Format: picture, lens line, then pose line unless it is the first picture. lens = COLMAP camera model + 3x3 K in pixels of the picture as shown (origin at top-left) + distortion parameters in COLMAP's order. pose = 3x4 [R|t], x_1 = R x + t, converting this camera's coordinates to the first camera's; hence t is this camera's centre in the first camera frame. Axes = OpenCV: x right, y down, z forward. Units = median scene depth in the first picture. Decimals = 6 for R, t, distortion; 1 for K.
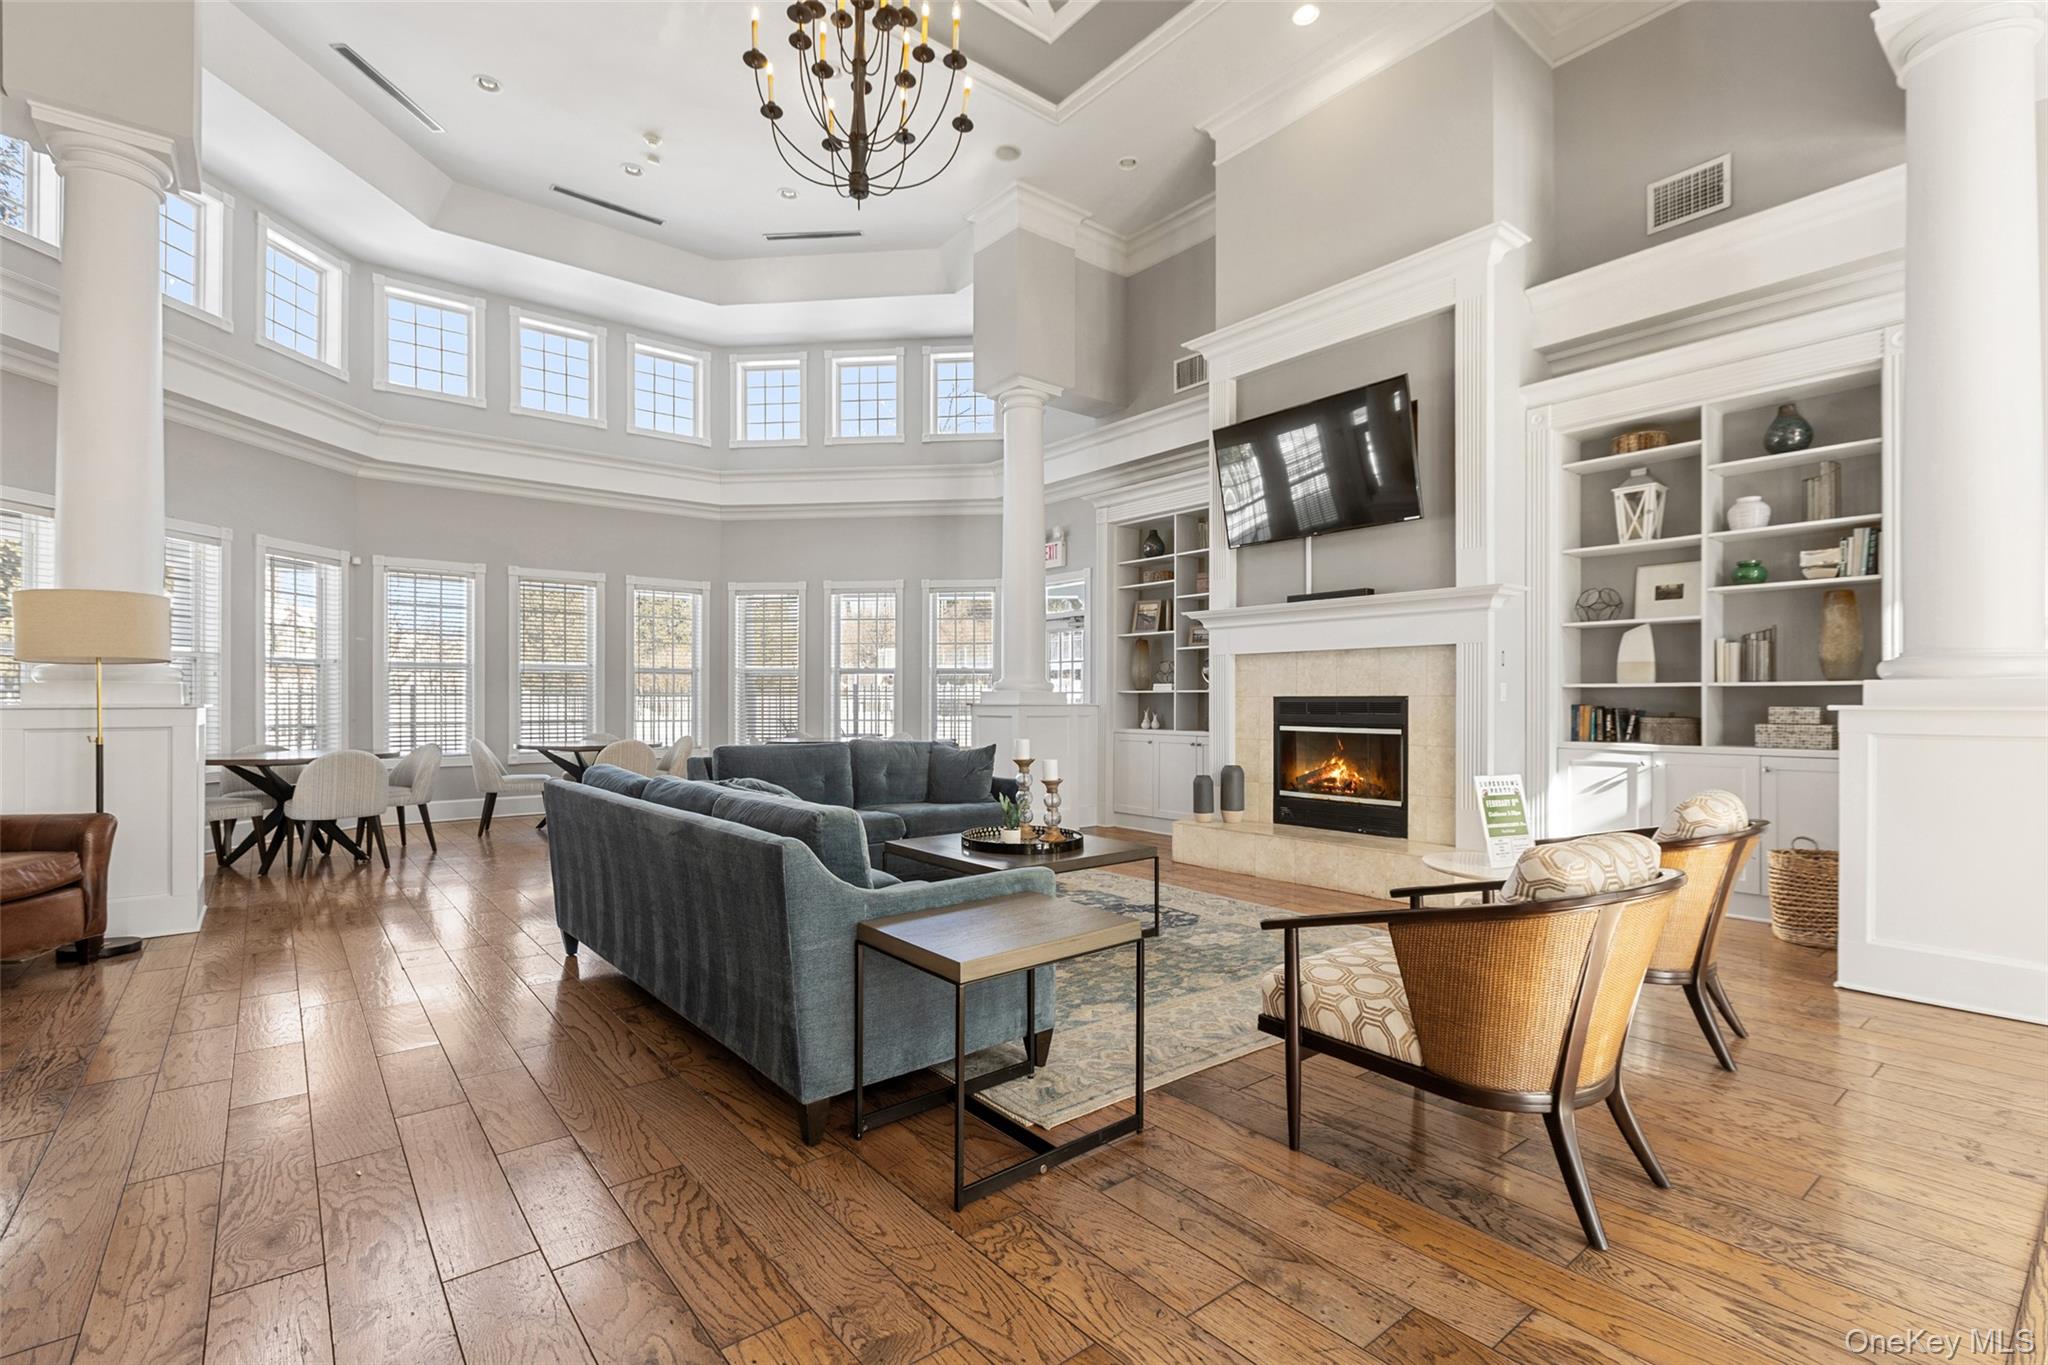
lens RADIAL K [[928.7, 0, 1133.0], [0, 928.7, 708.7], [0, 0, 1]] dist [0.004262, 0.001625]
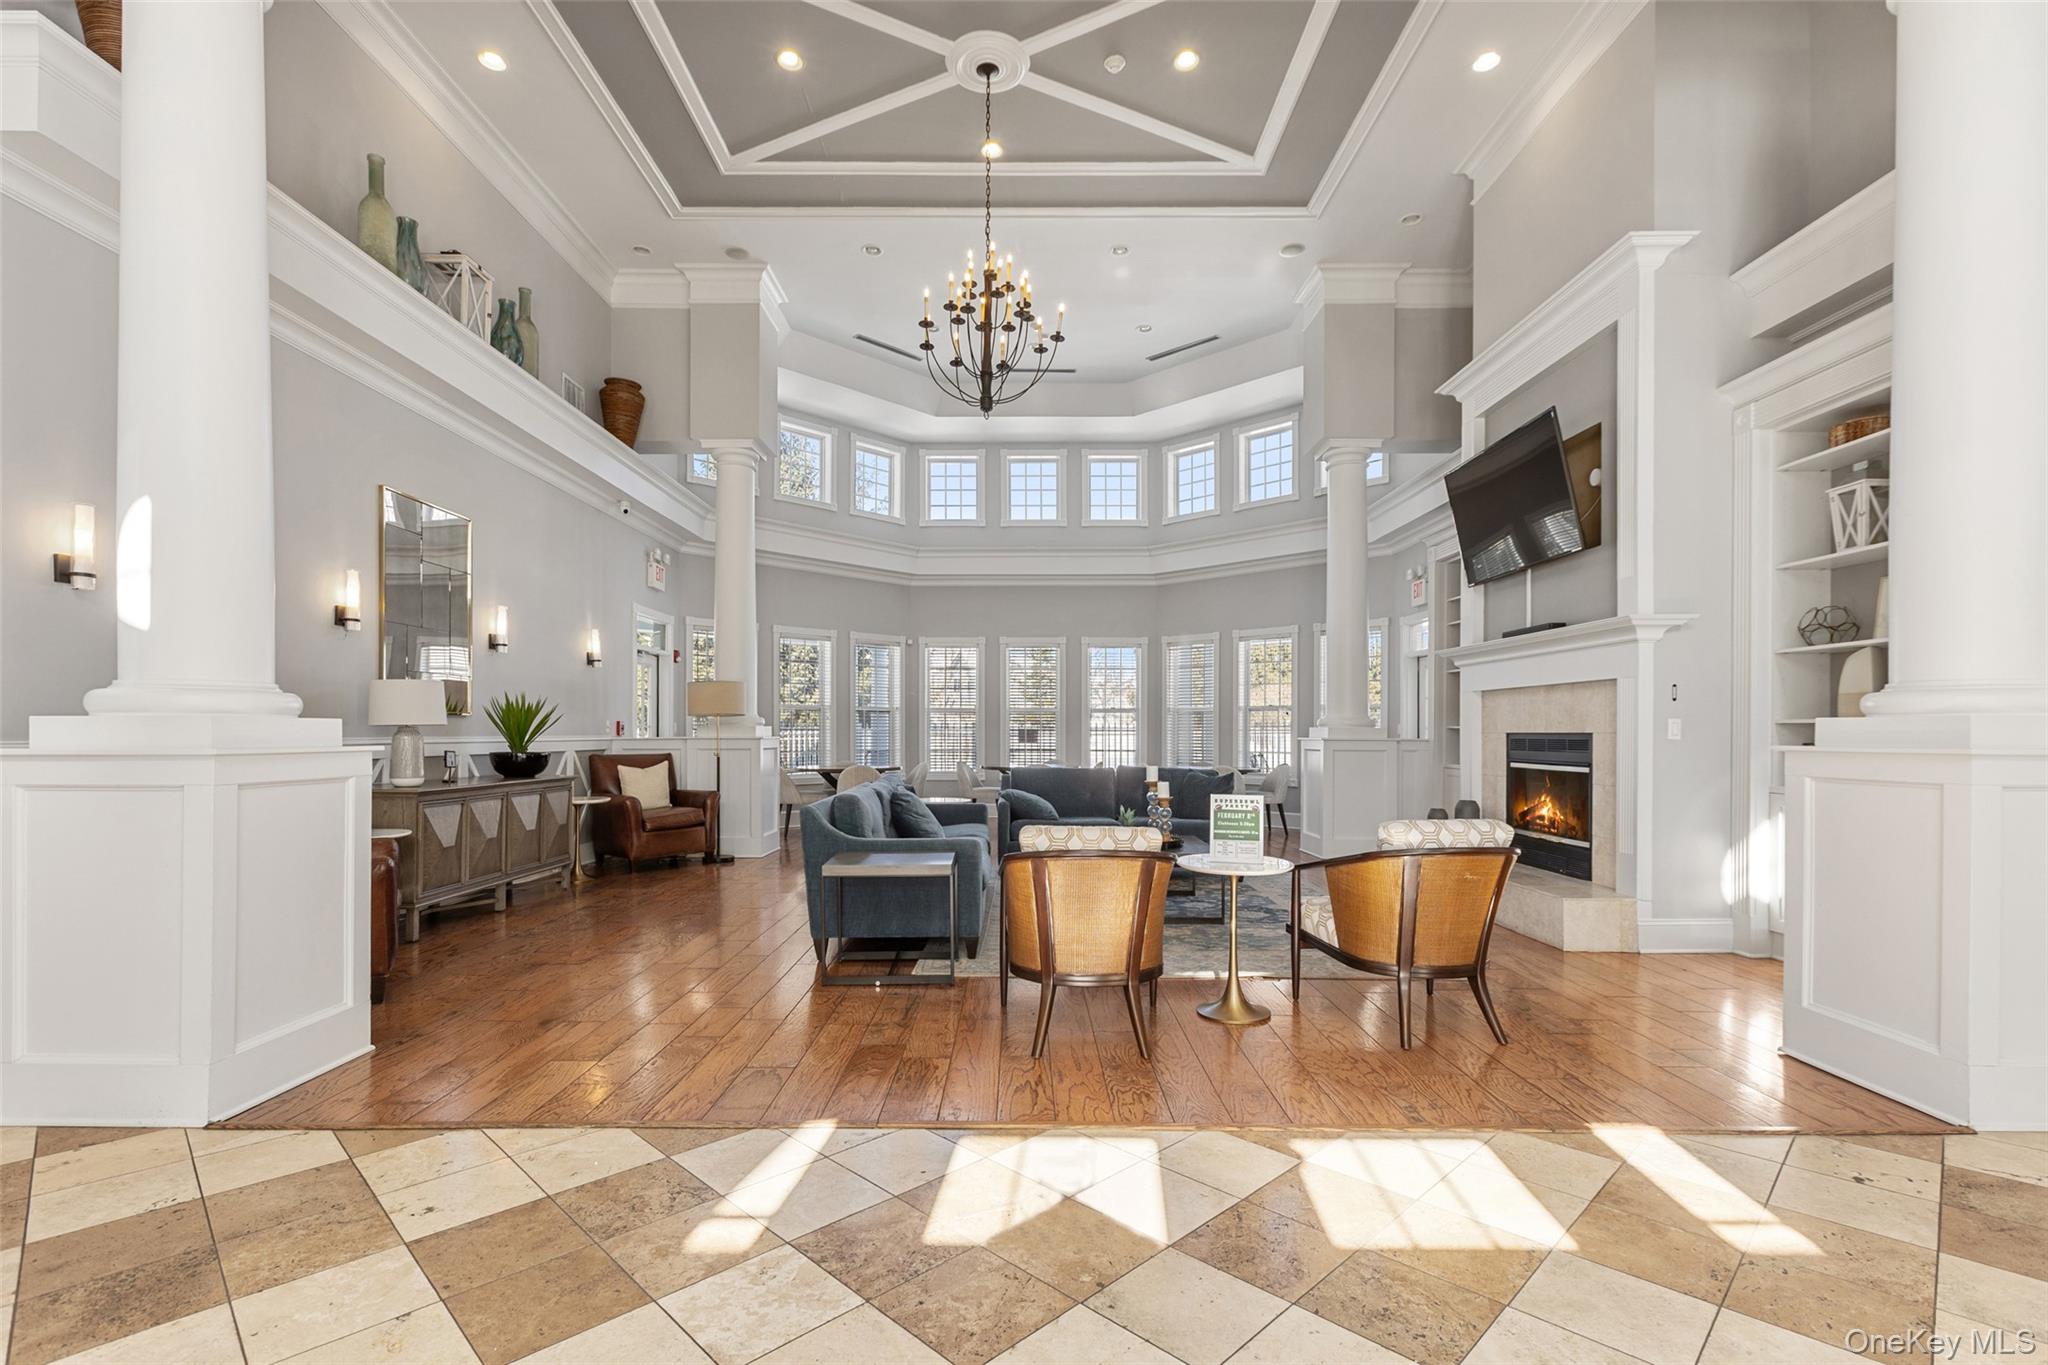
lens RADIAL K [[928.7, 0, 1063.1], [0, 928.7, 750.5], [0, 0, 1]] dist [0.004262, 0.001625]
pose [[0.800369, 0.012906, -0.599369, 0.397087], [-0.007480, 0.999905, 0.011542, -0.002021], [0.599461, -0.004754, 0.800390, -0.086436]]
